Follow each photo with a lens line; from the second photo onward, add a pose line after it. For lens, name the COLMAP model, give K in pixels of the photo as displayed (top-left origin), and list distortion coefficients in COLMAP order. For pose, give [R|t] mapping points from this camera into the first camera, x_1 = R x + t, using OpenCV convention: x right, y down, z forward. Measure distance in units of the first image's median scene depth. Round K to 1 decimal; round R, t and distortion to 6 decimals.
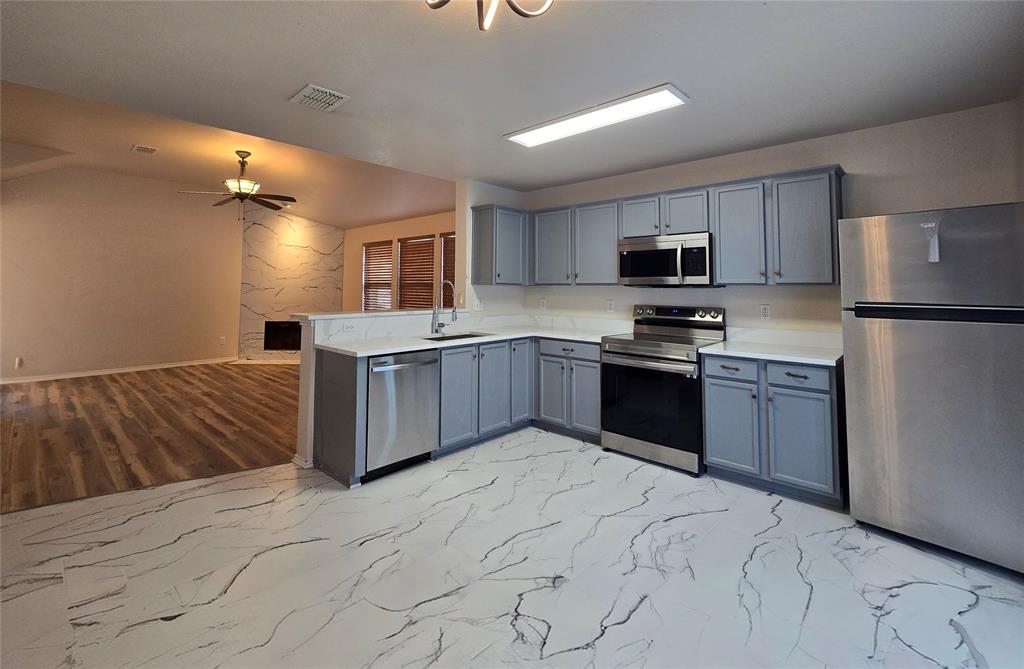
lens RADIAL K [[452.0, 0, 476.4], [0, 452.0, 258.3], [0, 0, 1]] dist [-0.000025, -0.000242]
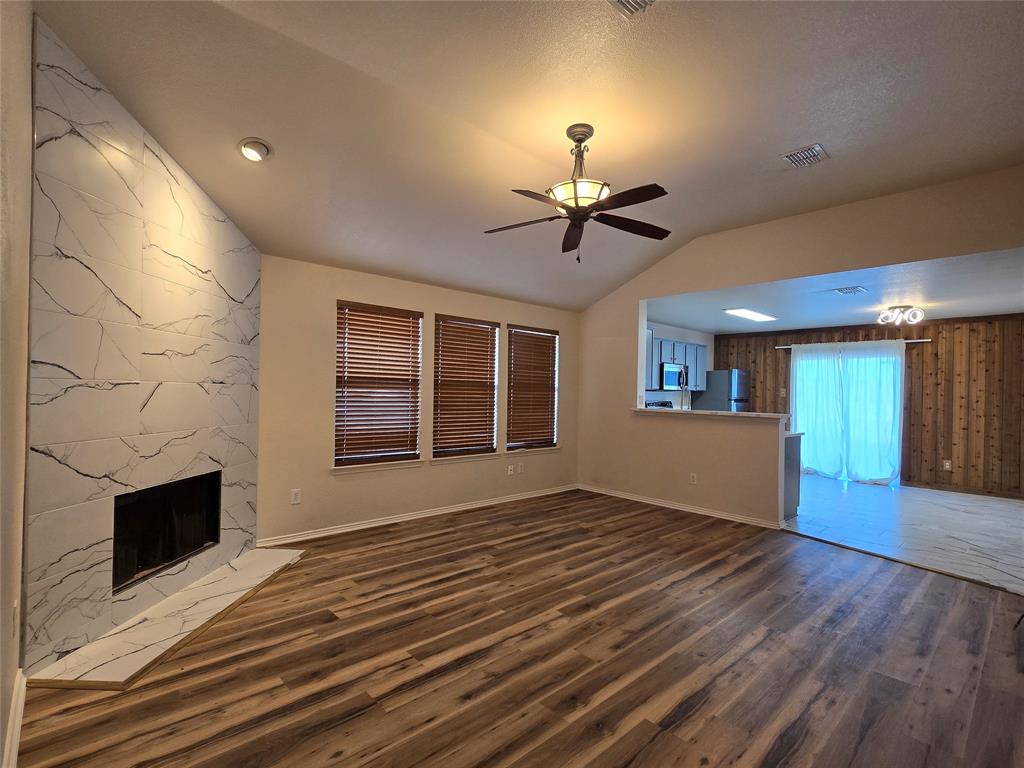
lens RADIAL K [[497.1, 0, 514.0], [0, 497.1, 387.4], [0, 0, 1]] dist [-0.000869, -0.000818]
pose [[0.026282, 0.004531, 0.999644, -0.881034], [-0.081718, 0.996653, -0.002369, 0.055578], [-0.996309, -0.081627, 0.026564, 0.839060]]
